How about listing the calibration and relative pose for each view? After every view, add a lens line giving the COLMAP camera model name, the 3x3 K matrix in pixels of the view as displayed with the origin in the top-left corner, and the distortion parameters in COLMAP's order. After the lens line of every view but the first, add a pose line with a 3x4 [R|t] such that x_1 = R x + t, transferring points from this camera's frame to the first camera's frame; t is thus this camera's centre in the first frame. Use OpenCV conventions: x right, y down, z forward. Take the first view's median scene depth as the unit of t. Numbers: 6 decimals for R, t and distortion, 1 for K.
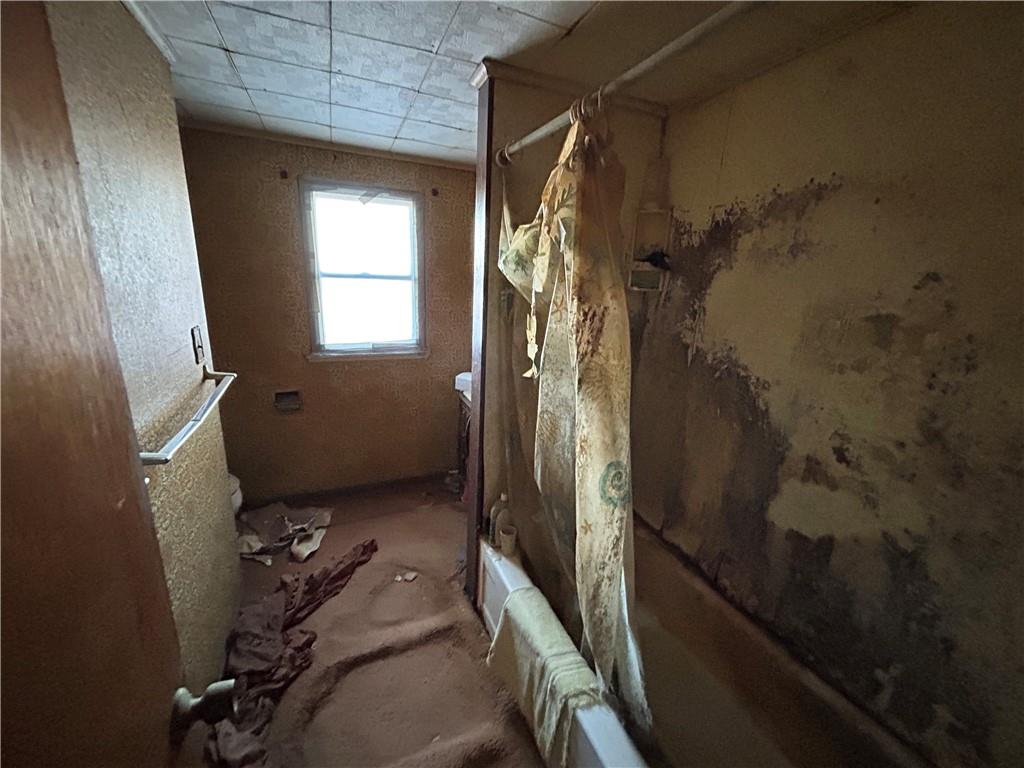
lens RADIAL K [[411.8, 0, 512.9], [0, 411.8, 386.6], [0, 0, 1]] dist [-0.001081, 0.000454]
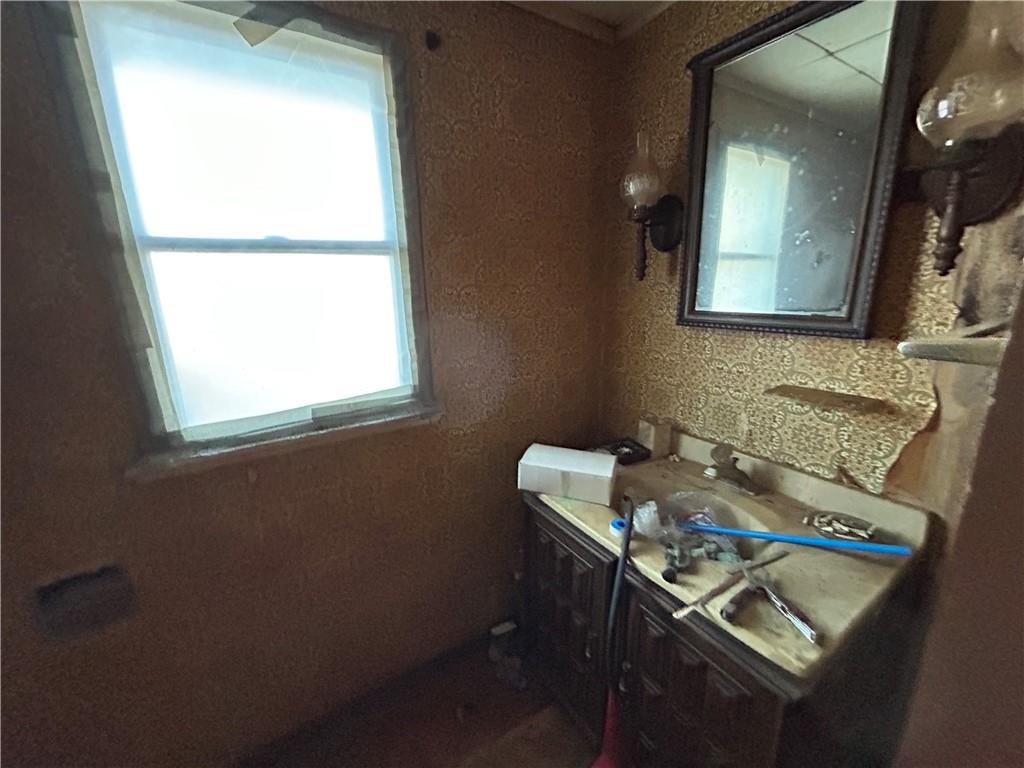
lens RADIAL K [[411.8, 0, 507.2], [0, 411.8, 386.7], [0, 0, 1]] dist [-0.001081, 0.000454]
pose [[0.984581, -0.100716, 0.143025, -0.213408], [0.101707, 0.994814, 0.000385, -0.111510], [-0.142322, 0.014167, 0.989719, 0.584966]]
